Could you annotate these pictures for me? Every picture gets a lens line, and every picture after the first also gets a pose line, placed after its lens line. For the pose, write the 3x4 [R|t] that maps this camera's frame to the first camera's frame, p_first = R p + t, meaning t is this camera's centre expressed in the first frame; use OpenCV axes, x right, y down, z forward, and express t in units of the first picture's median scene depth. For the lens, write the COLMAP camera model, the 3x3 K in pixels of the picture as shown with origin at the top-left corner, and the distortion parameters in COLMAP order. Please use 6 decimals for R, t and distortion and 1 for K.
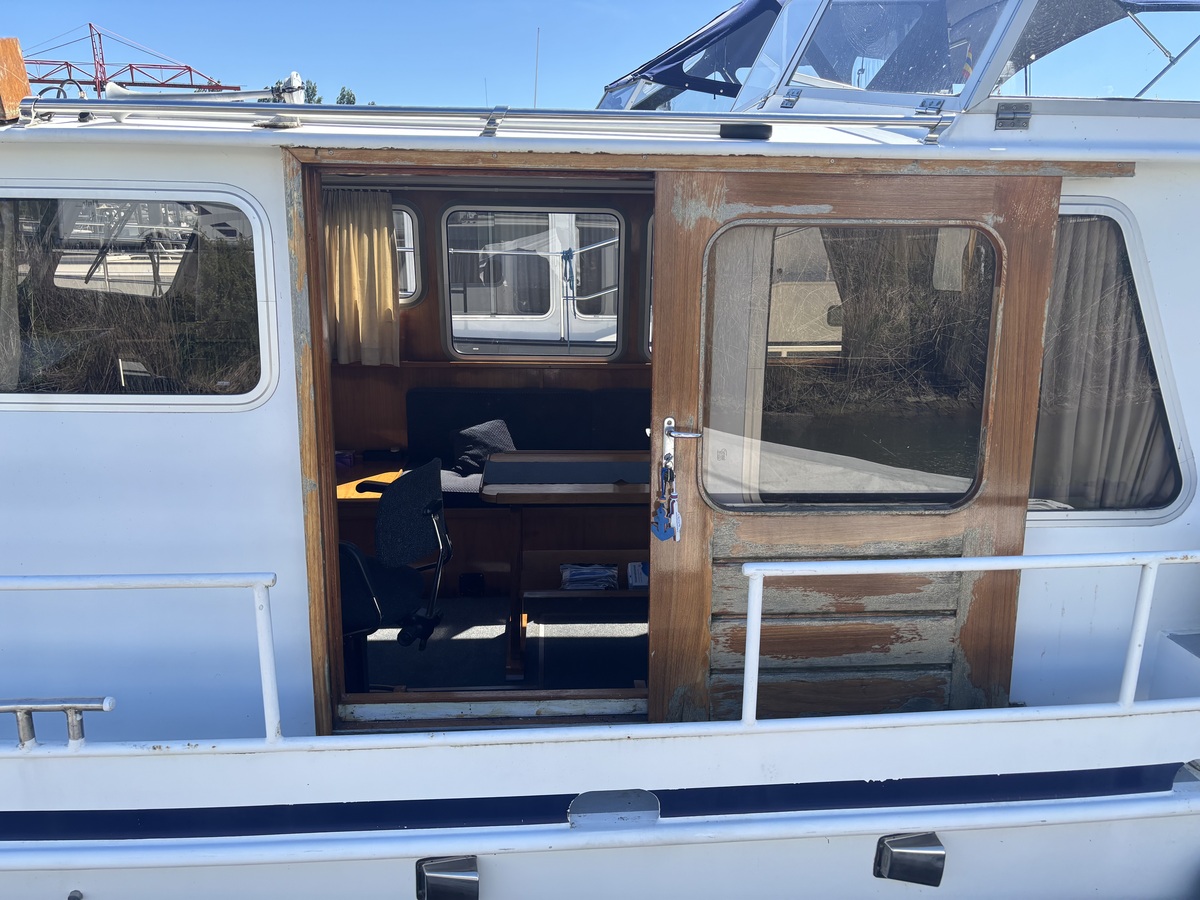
lens RADIAL K [[935.4, 0, 600.9], [0, 935.4, 449.5], [0, 0, 1]] dist [0.038383, -0.025924]
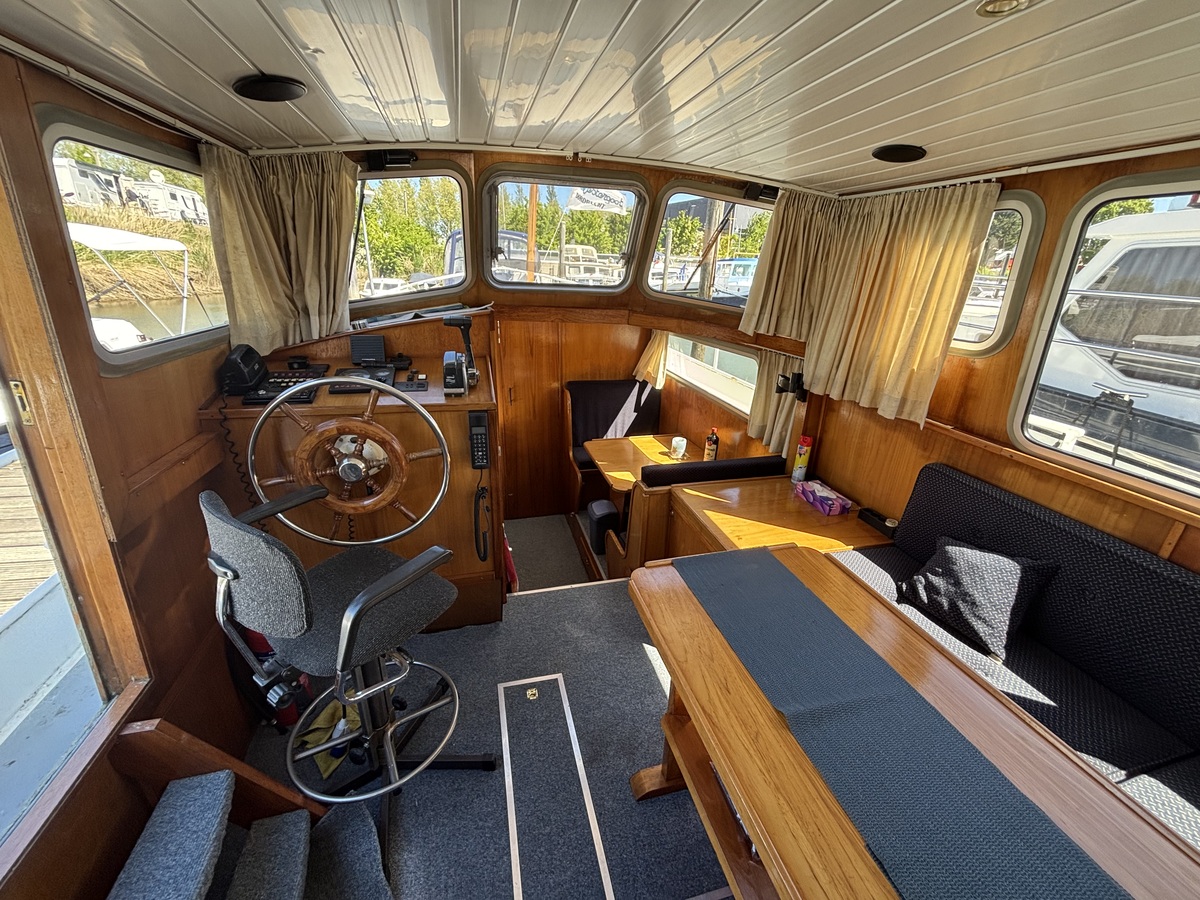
lens RADIAL K [[486.1, 0, 602.0], [0, 486.1, 448.5], [0, 0, 1]] dist [0.003292, -0.000783]
pose [[0.194197, 0.344285, -0.918561, 0.105749], [-0.261087, 0.920753, 0.289909, -0.123343], [0.945580, 0.183525, 0.268696, 0.664072]]
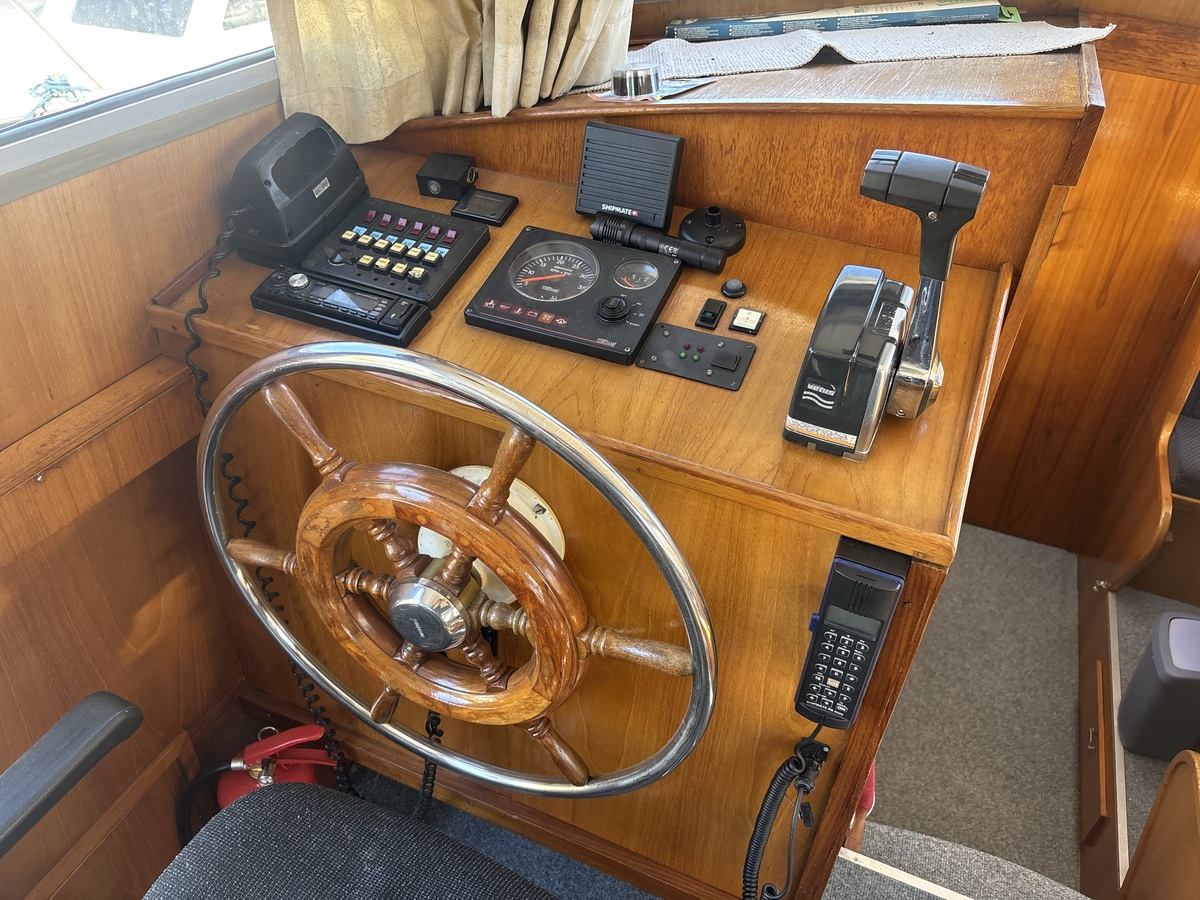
lens RADIAL K [[935.4, 0, 595.7], [0, 935.4, 455.7], [0, 0, 1]] dist [0.038383, -0.025924]
pose [[-0.441916, 0.516681, -0.733315, -0.106438], [-0.265382, 0.705577, 0.657064, -0.137506], [0.856903, 0.484976, -0.174688, 0.645439]]
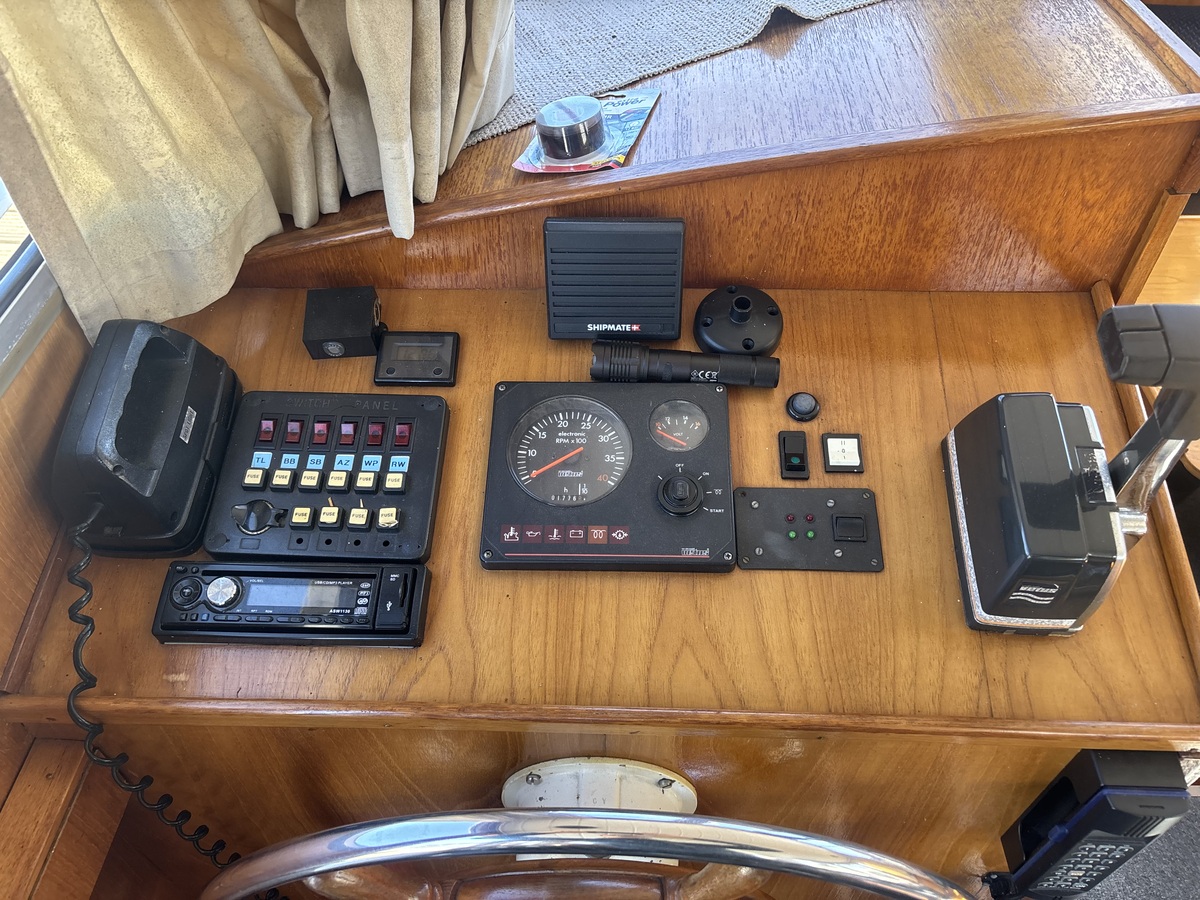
lens RADIAL K [[935.4, 0, 611.8], [0, 935.4, 453.9], [0, 0, 1]] dist [0.038383, -0.025924]
pose [[-0.083558, 0.732872, -0.675216, -0.181657], [-0.232007, 0.644658, 0.728416, -0.138118], [0.969119, 0.217520, 0.116165, 0.562865]]
